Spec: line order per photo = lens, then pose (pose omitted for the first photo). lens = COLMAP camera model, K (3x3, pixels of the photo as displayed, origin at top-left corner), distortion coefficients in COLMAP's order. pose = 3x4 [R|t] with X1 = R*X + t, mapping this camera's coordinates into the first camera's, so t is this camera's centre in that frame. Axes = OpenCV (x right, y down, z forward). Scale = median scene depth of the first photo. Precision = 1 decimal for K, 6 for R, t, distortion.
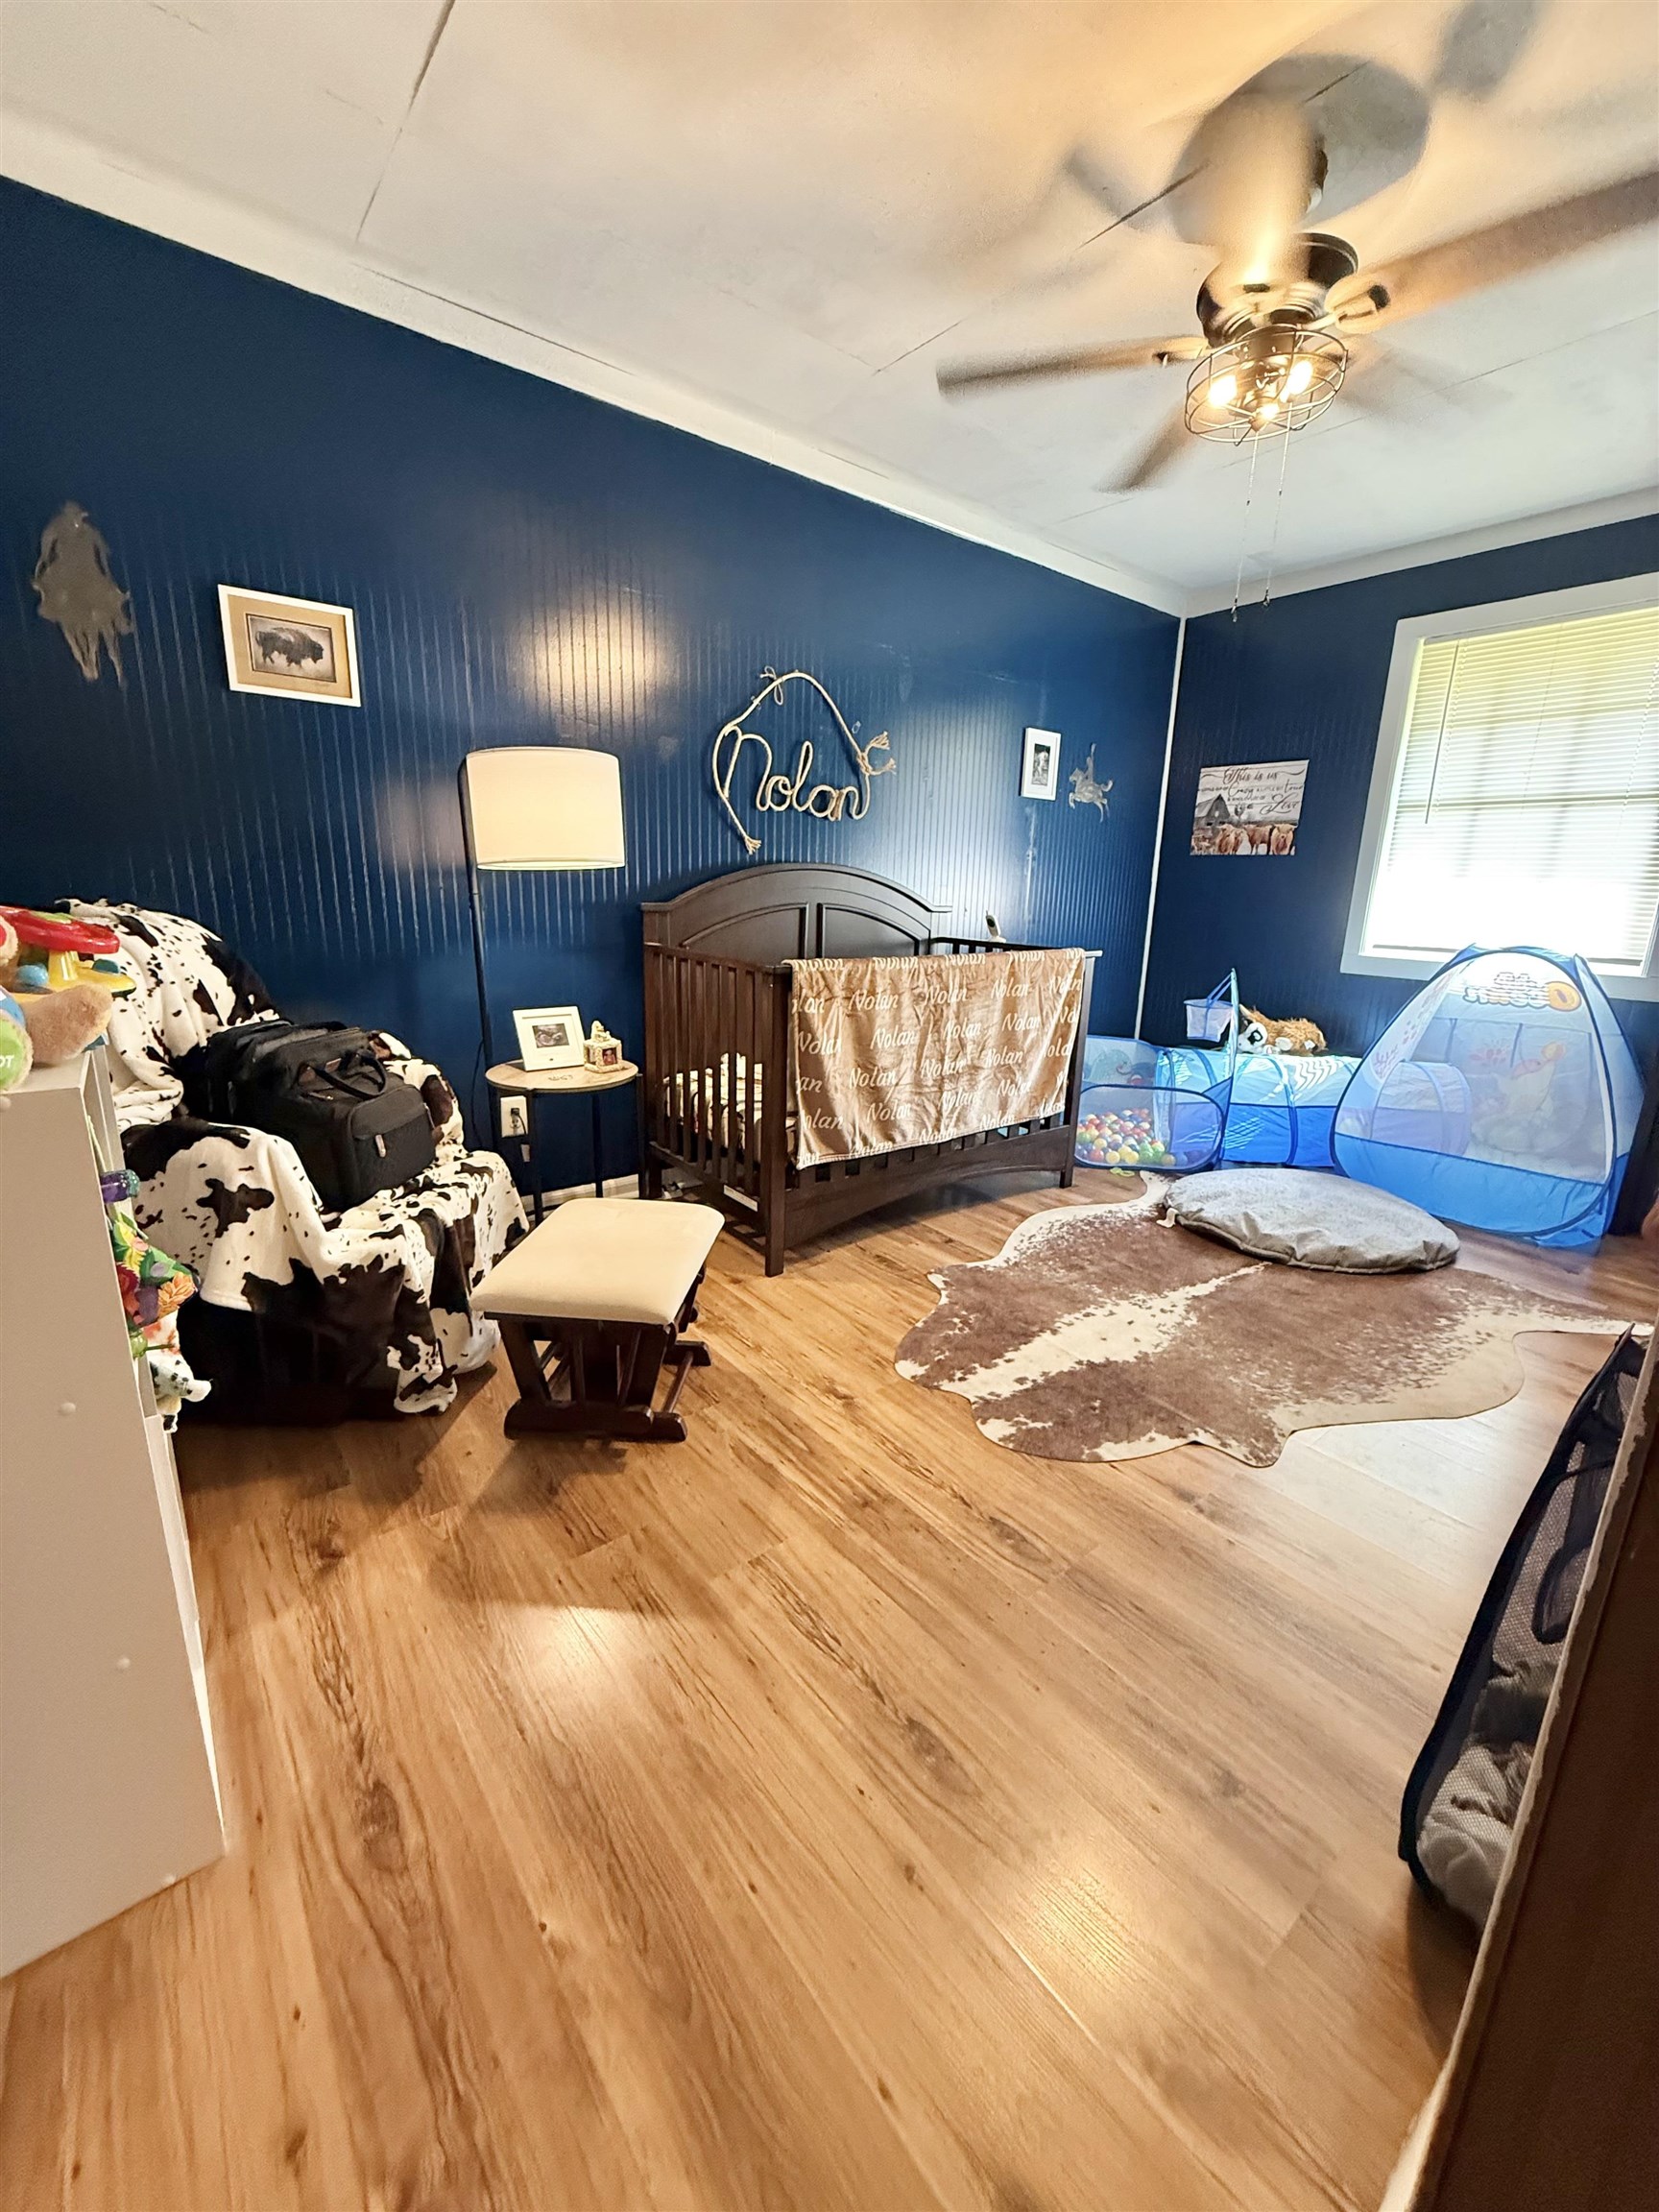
lens RADIAL K [[883.2, 0, 835.1], [0, 883.2, 1101.6], [0, 0, 1]] dist [0.002141, 0.000101]
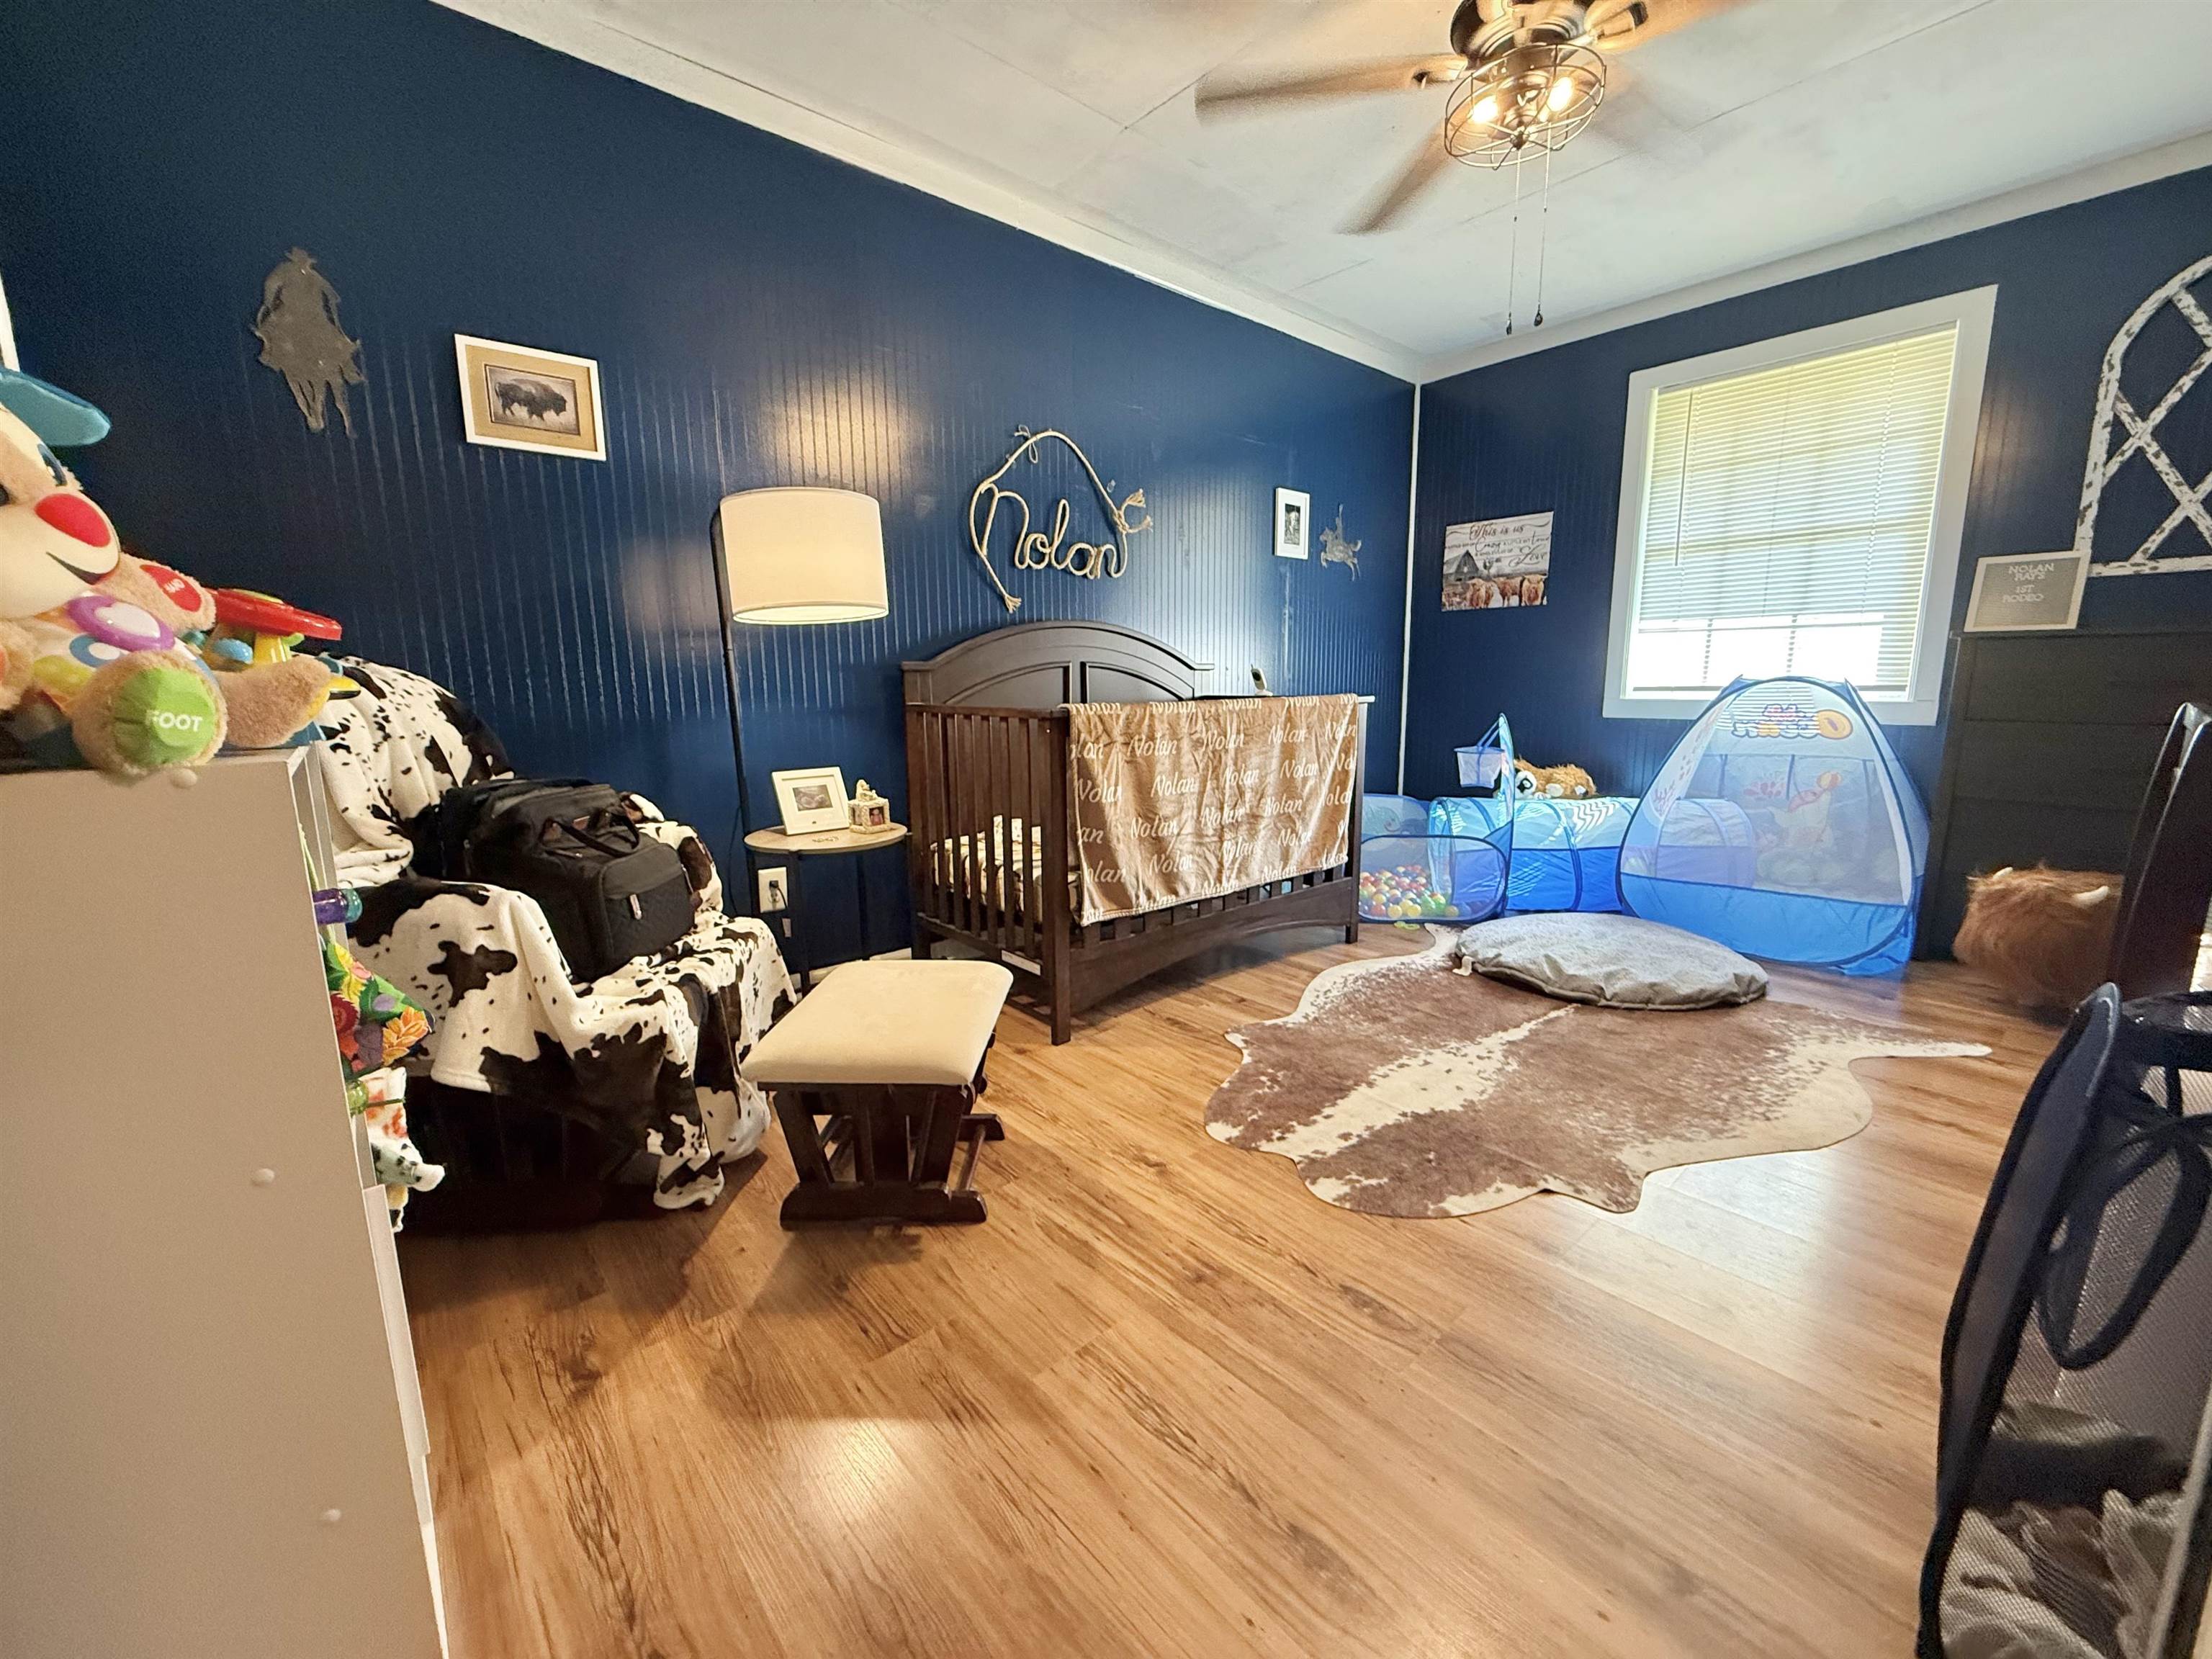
lens RADIAL K [[883.2, 0, 1106.0], [0, 883.2, 829.5], [0, 0, 1]] dist [0.002141, 0.000101]
pose [[0.998377, -0.045903, 0.033699, -0.050696], [0.048327, 0.996008, -0.075054, 0.052102], [-0.030119, 0.076561, 0.996610, 0.065167]]
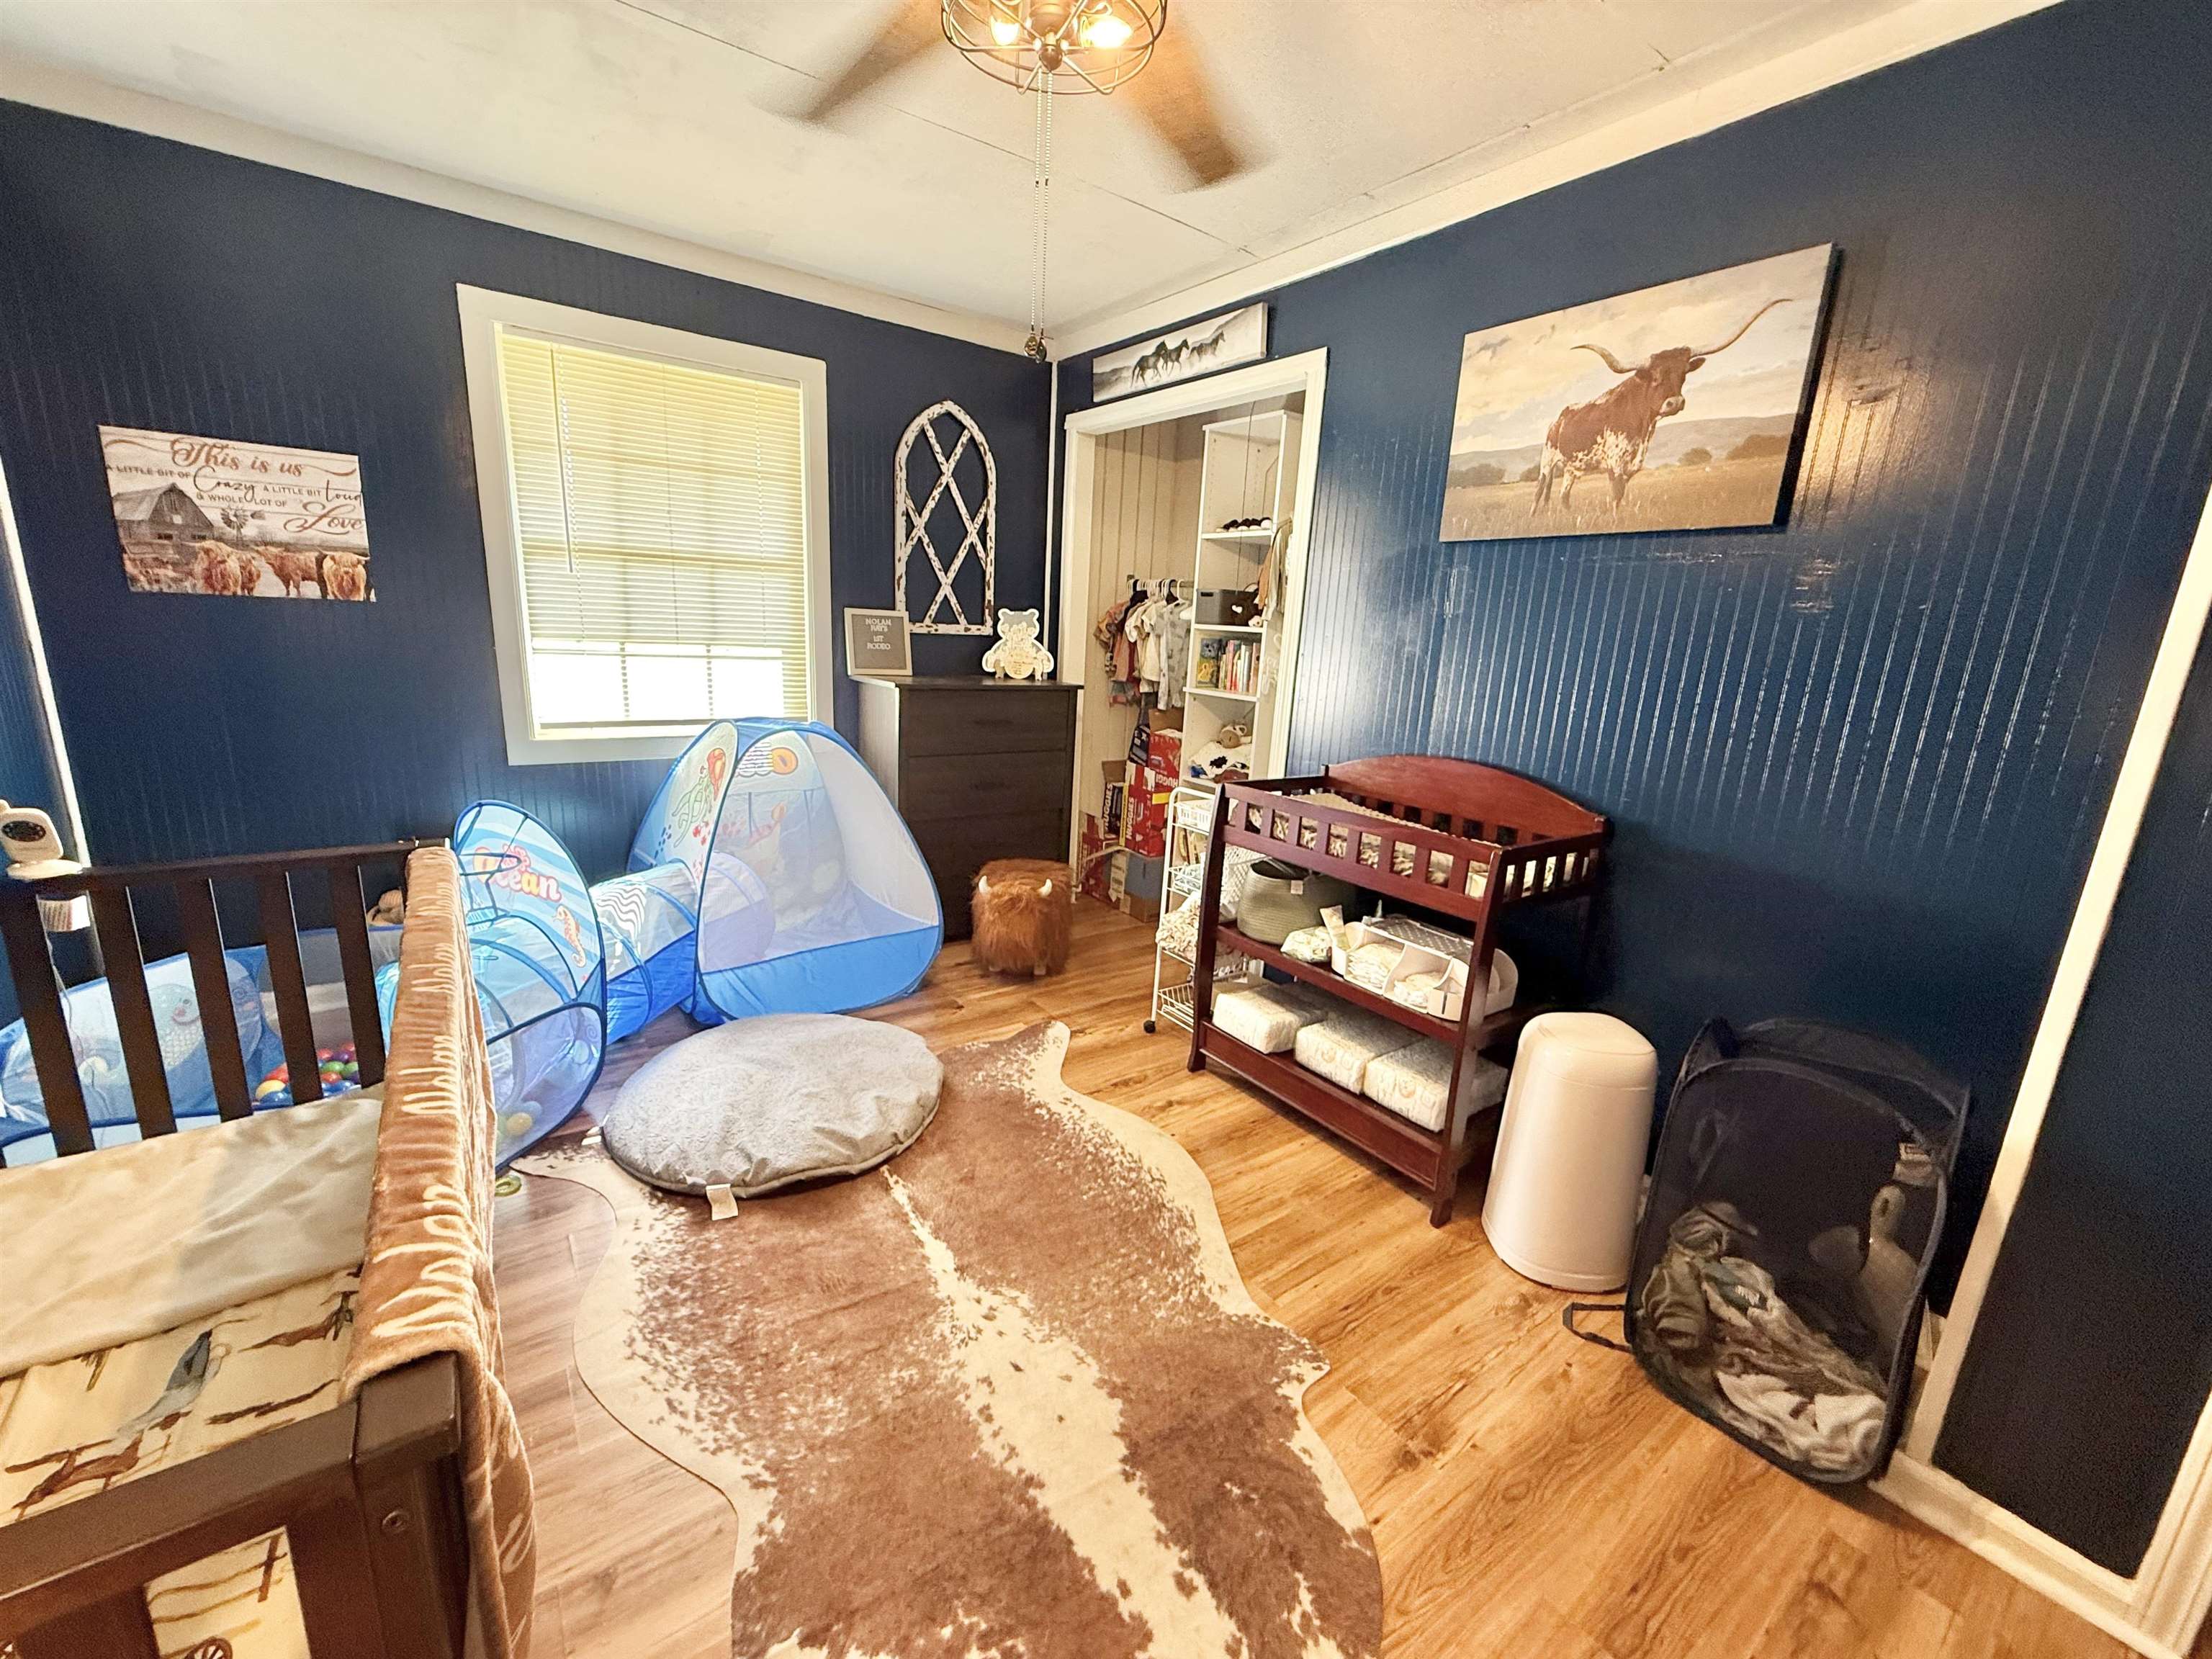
lens RADIAL K [[883.2, 0, 1106.0], [0, 883.2, 829.5], [0, 0, 1]] dist [0.002141, 0.000101]
pose [[0.053902, -0.248594, 0.967107, -0.241222], [0.198844, 0.951790, 0.233574, -0.319101], [-0.978548, 0.179713, 0.100735, 0.848745]]
